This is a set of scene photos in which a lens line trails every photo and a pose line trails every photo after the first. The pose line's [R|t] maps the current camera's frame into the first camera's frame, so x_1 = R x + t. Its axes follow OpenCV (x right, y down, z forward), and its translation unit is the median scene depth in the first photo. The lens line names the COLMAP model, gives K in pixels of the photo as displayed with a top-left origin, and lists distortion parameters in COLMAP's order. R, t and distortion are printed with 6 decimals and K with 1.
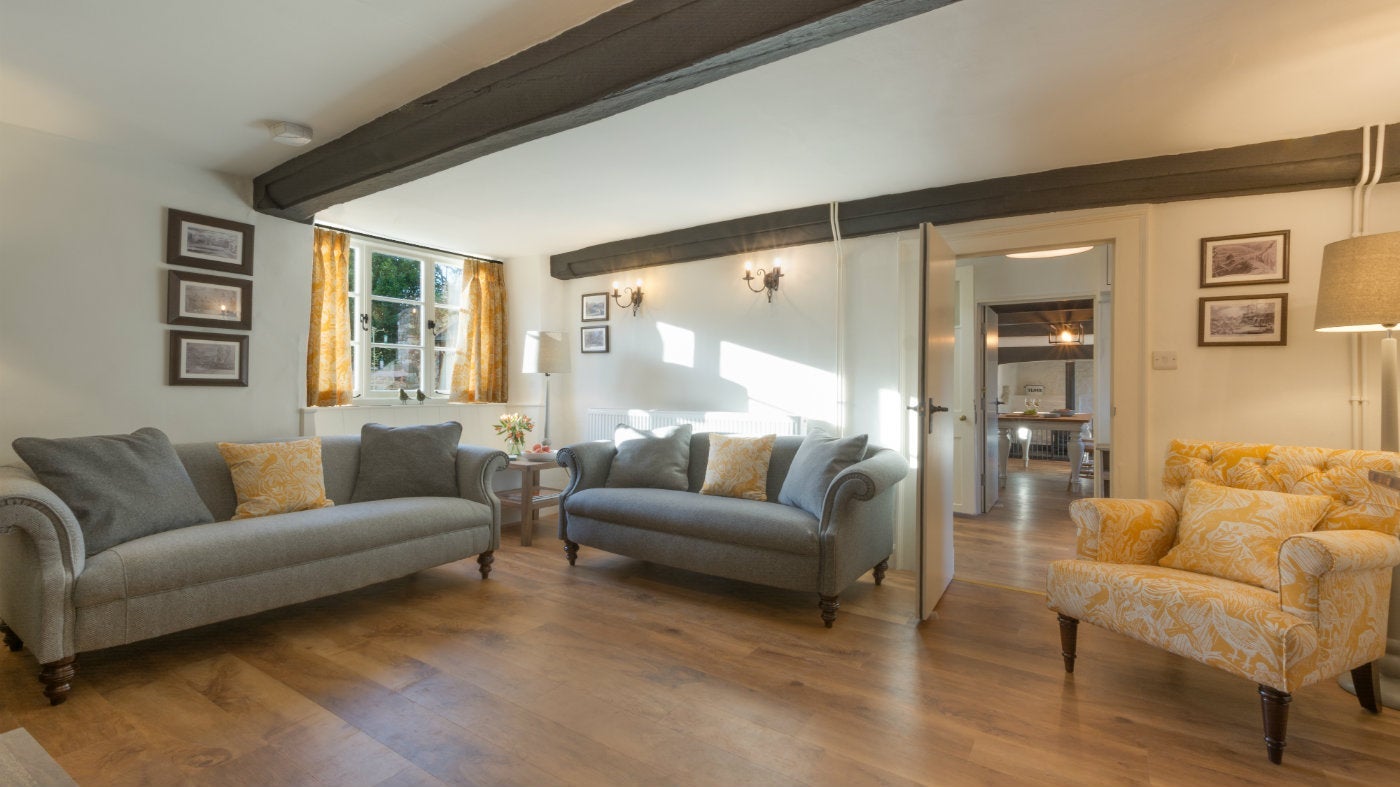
lens RADIAL K [[608.5, 0, 694.4], [0, 608.5, 388.3], [0, 0, 1]] dist [0.002555, -0.000250]
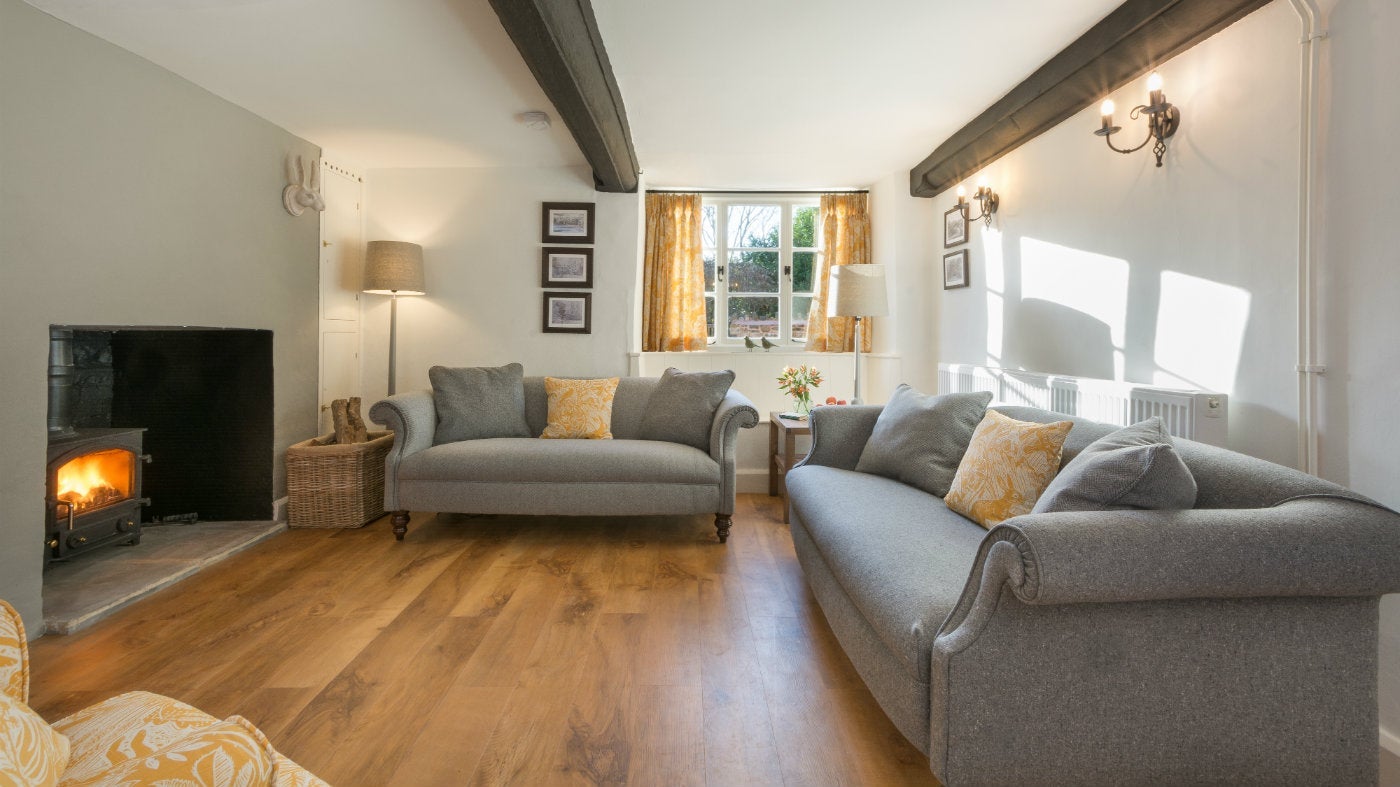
lens RADIAL K [[608.5, 0, 699.8], [0, 608.5, 338.3], [0, 0, 1]] dist [0.002555, -0.000250]
pose [[0.557689, 0.001298, -0.830049, 0.367726], [-0.003664, 0.999993, -0.000898, 0.005962], [0.830042, 0.003542, 0.557690, 0.434844]]
